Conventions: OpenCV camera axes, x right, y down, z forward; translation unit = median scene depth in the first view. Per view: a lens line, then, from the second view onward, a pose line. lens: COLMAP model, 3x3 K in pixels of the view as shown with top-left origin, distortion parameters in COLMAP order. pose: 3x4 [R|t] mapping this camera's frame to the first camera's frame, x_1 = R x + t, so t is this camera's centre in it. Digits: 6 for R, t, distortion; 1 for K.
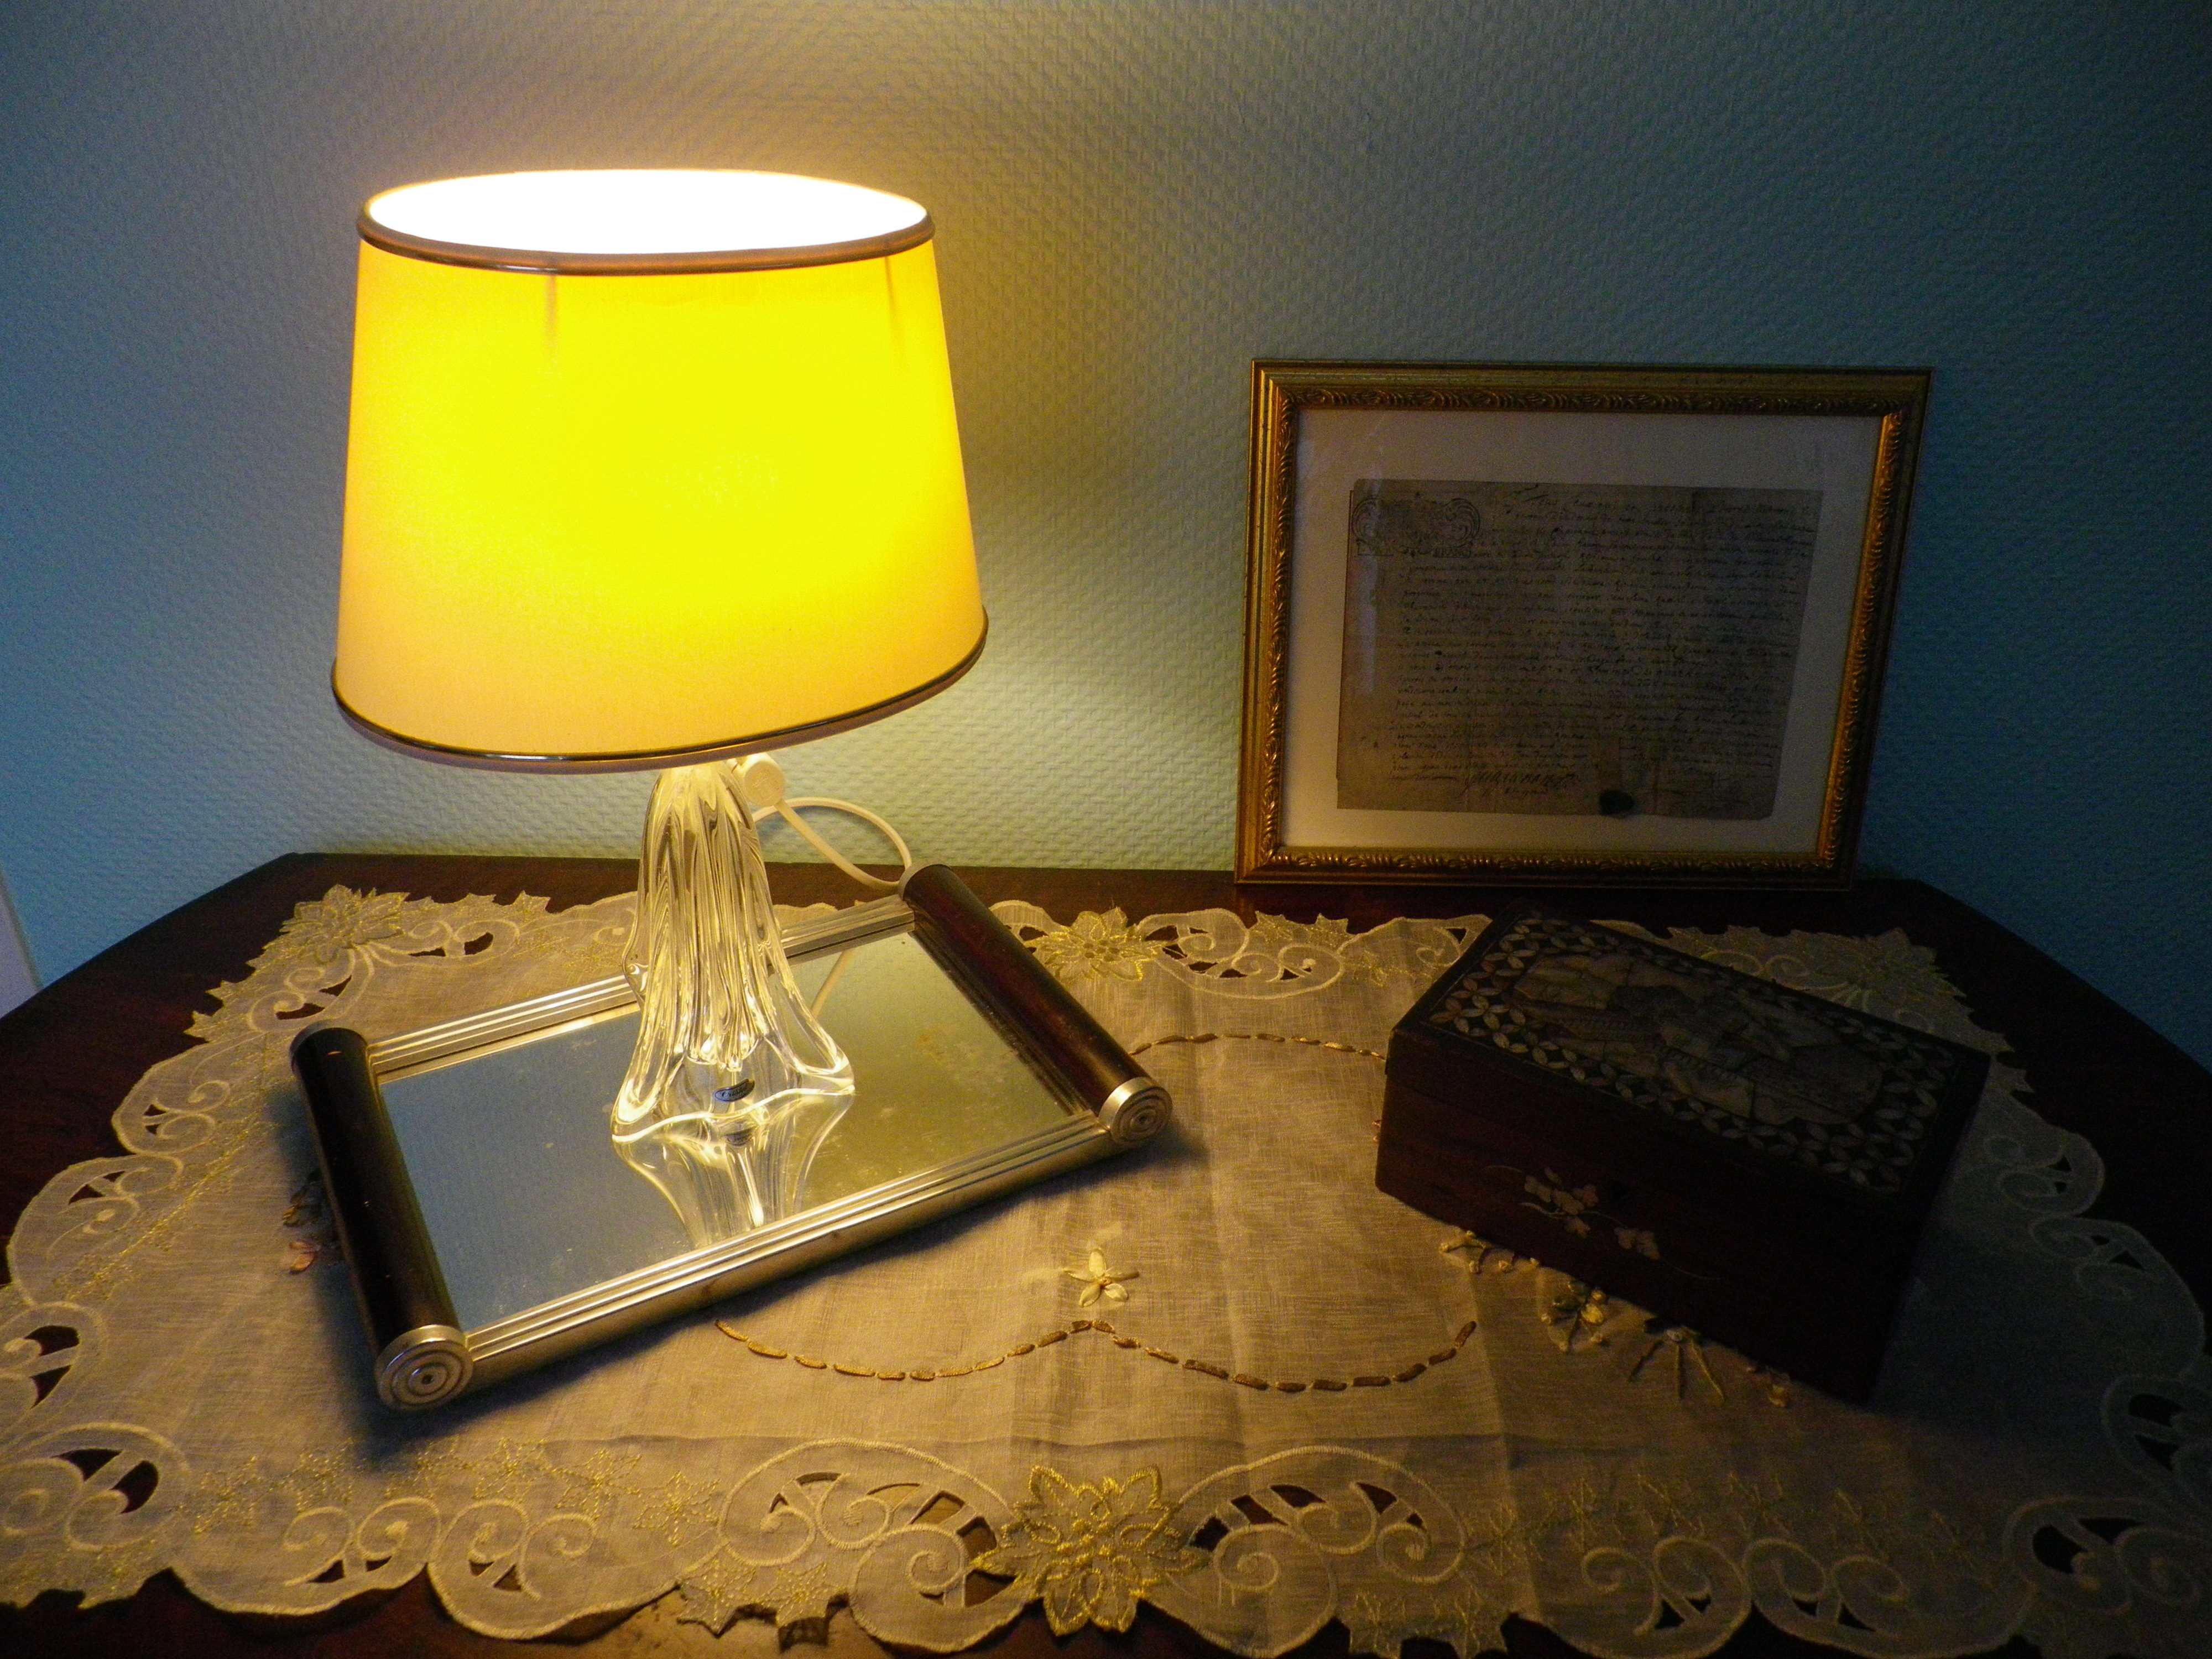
lens RADIAL K [[1739.3, 0, 1106.0], [0, 1739.3, 829.5], [0, 0, 1]] dist [-0.007240, 0.002792]
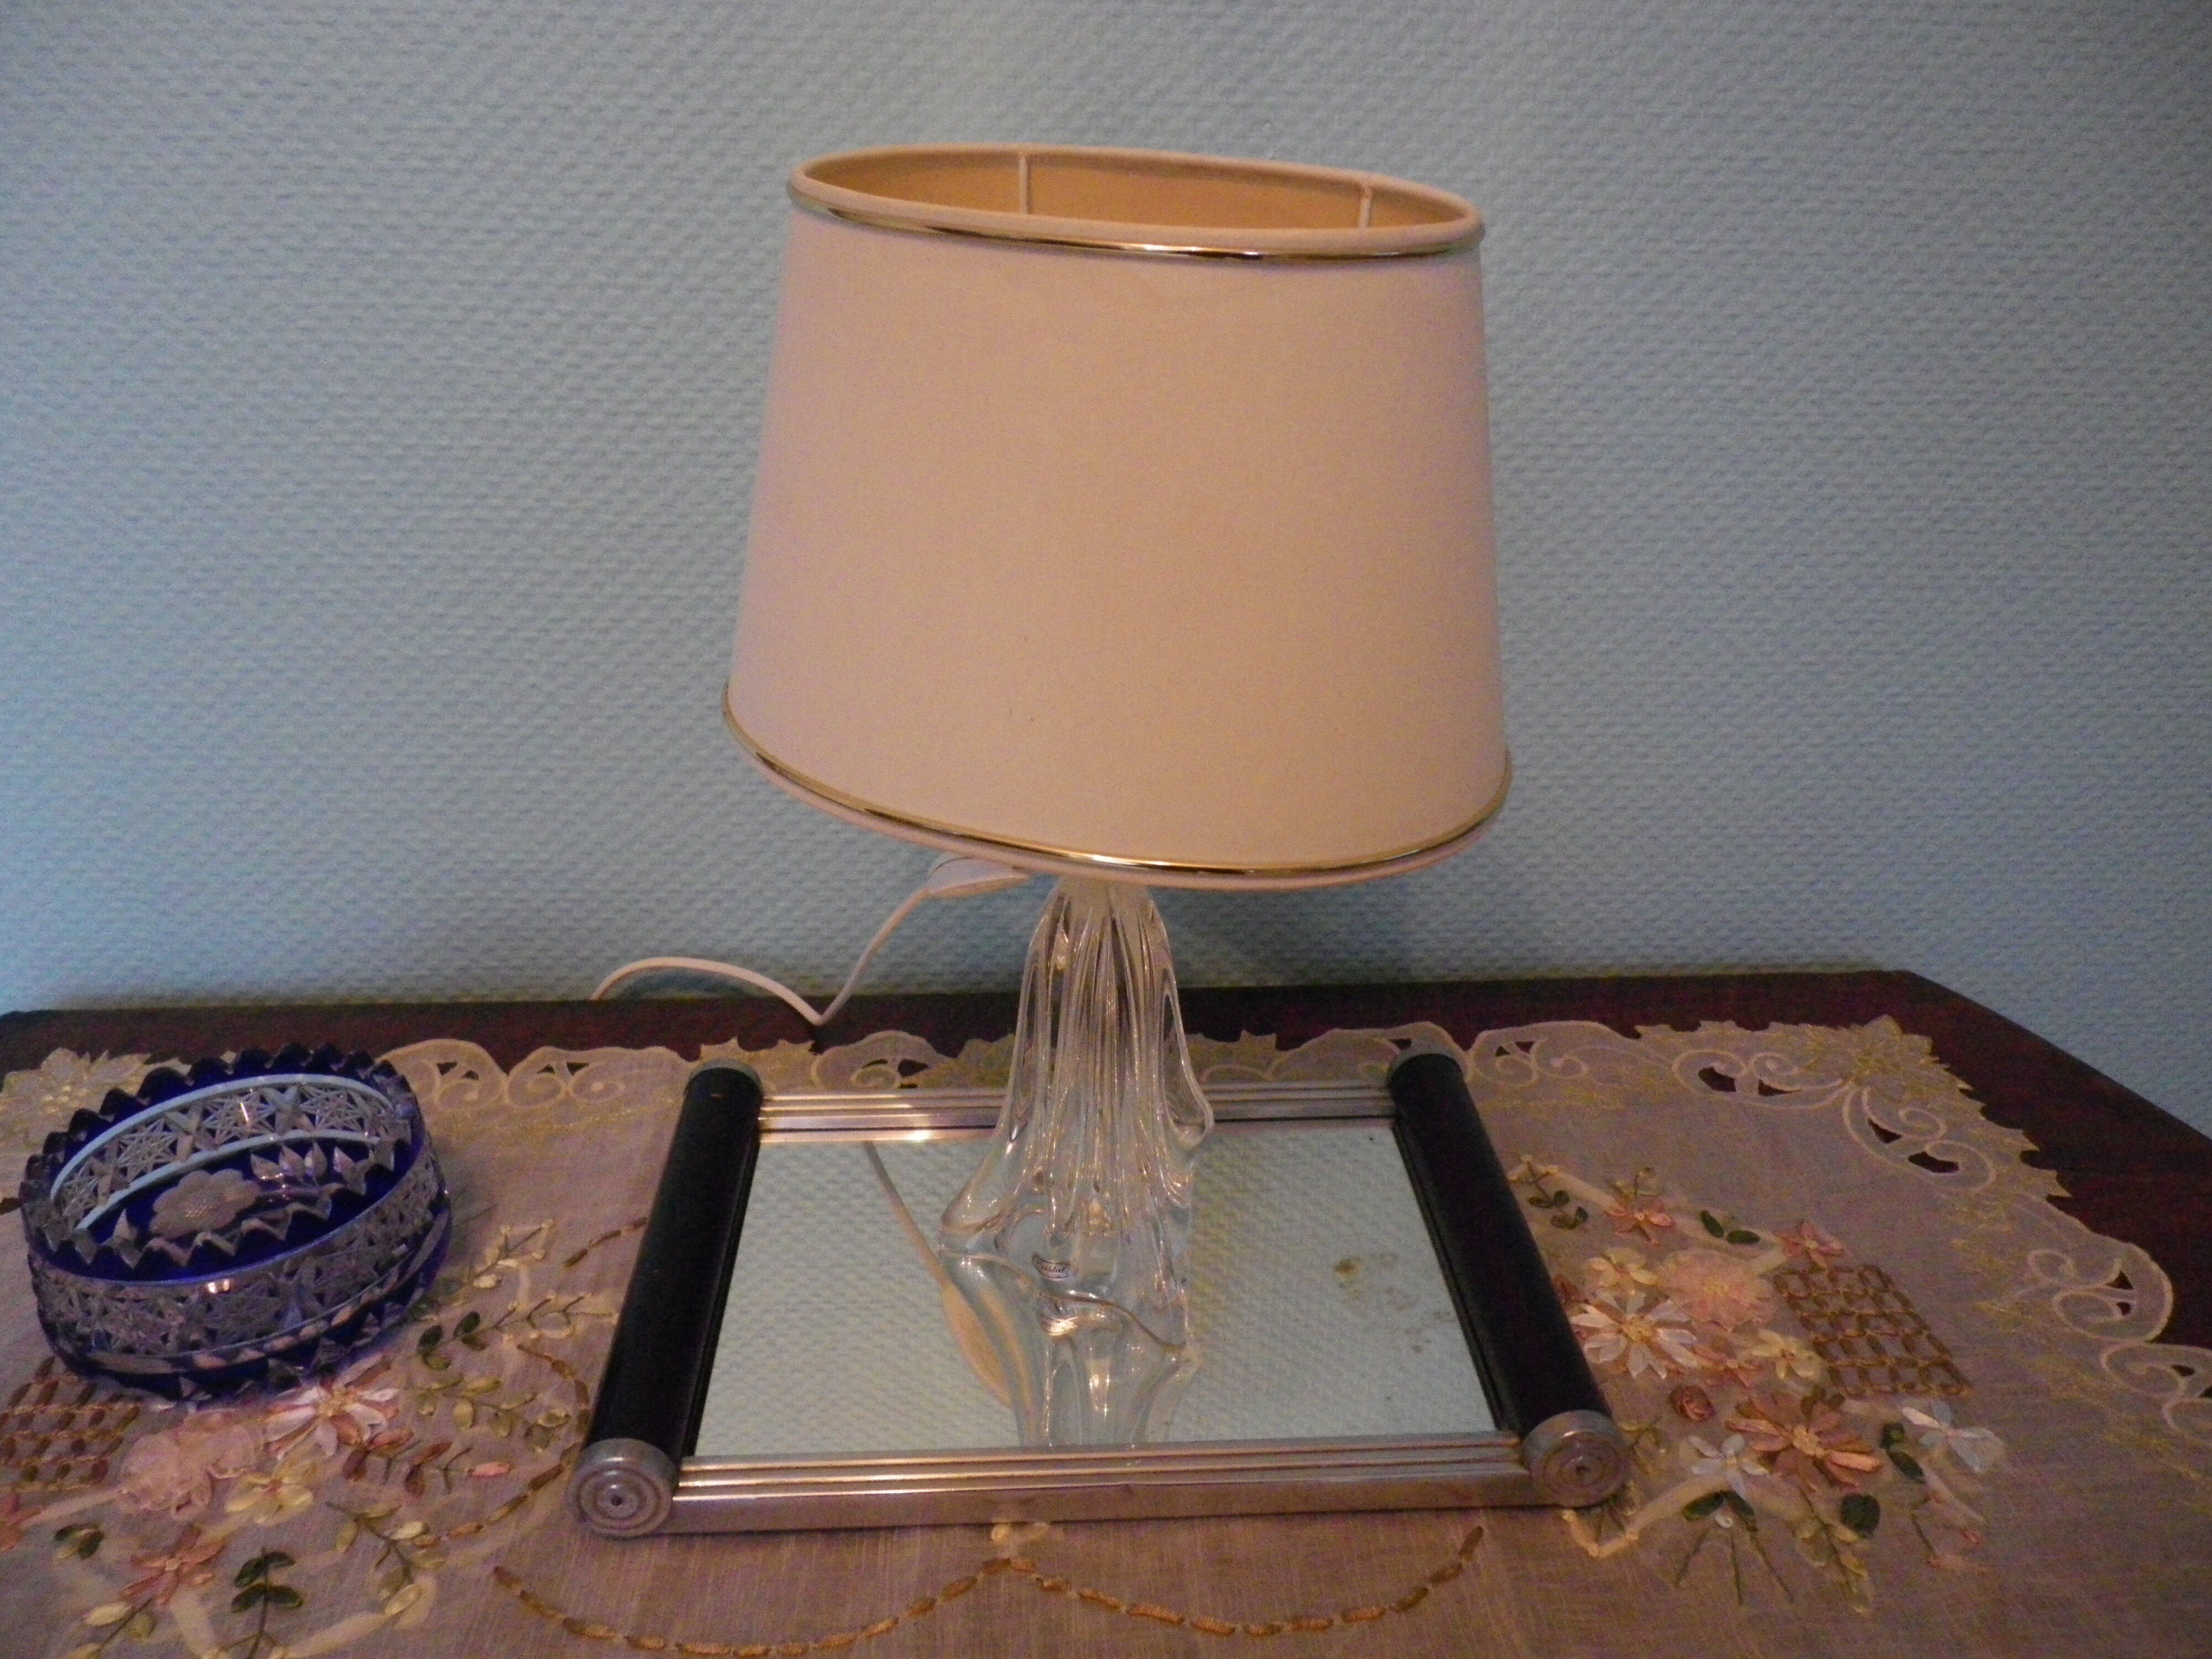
lens RADIAL K [[1724.7, 0, 1124.9], [0, 1724.7, 829.4], [0, 0, 1]] dist [0.002597, 0.006238]
pose [[0.995703, -0.035828, 0.085392, -0.007190], [0.041840, 0.996691, -0.069687, 0.007049], [-0.082612, 0.072961, 0.993907, 0.145905]]
